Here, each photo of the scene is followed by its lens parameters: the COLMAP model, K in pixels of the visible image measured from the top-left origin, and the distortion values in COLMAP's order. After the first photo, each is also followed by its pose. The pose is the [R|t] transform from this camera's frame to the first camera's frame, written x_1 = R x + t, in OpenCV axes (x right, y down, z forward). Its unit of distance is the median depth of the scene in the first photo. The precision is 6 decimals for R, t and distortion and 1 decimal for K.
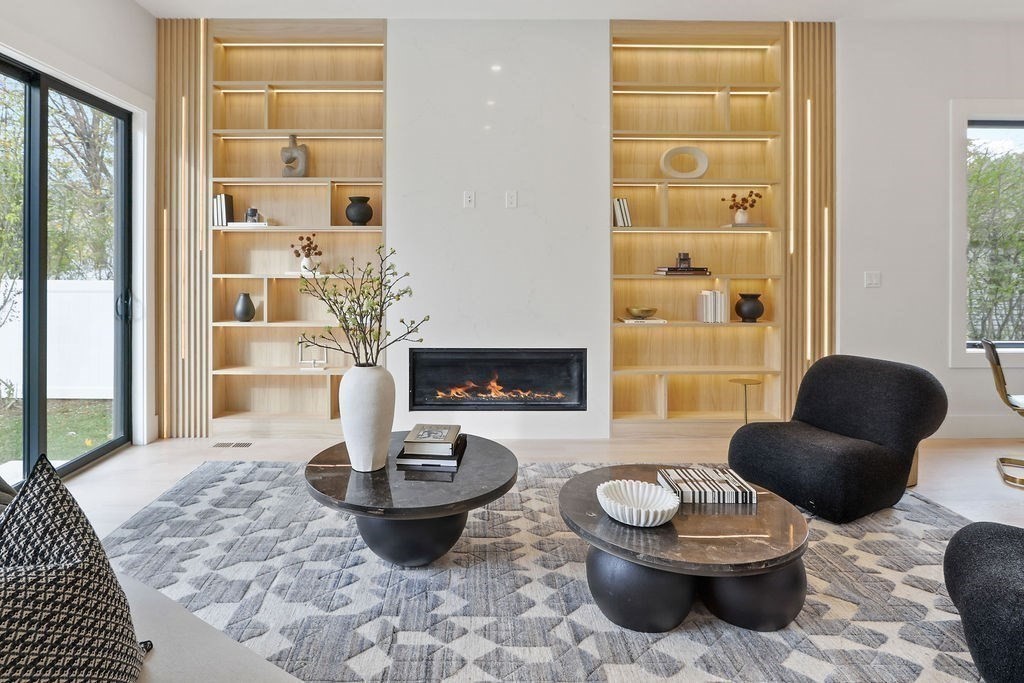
lens RADIAL K [[647.2, 0, 498.5], [0, 647.2, 274.9], [0, 0, 1]] dist [0.000140, 0.000221]
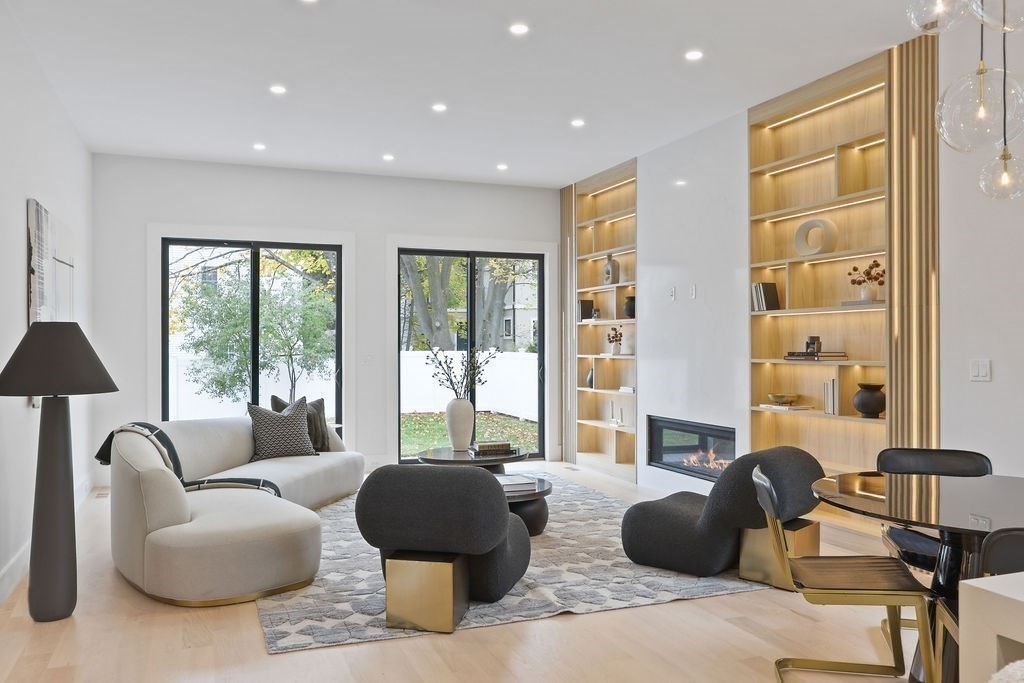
lens RADIAL K [[808.1, 0, 509.0], [0, 808.1, 339.9], [0, 0, 1]] dist [0.075379, 0.000169]
pose [[0.355951, -0.007058, -0.934478, 1.228138], [-0.004607, 0.999946, -0.009307, -0.016074], [0.934493, 0.007618, 0.355899, 0.189058]]
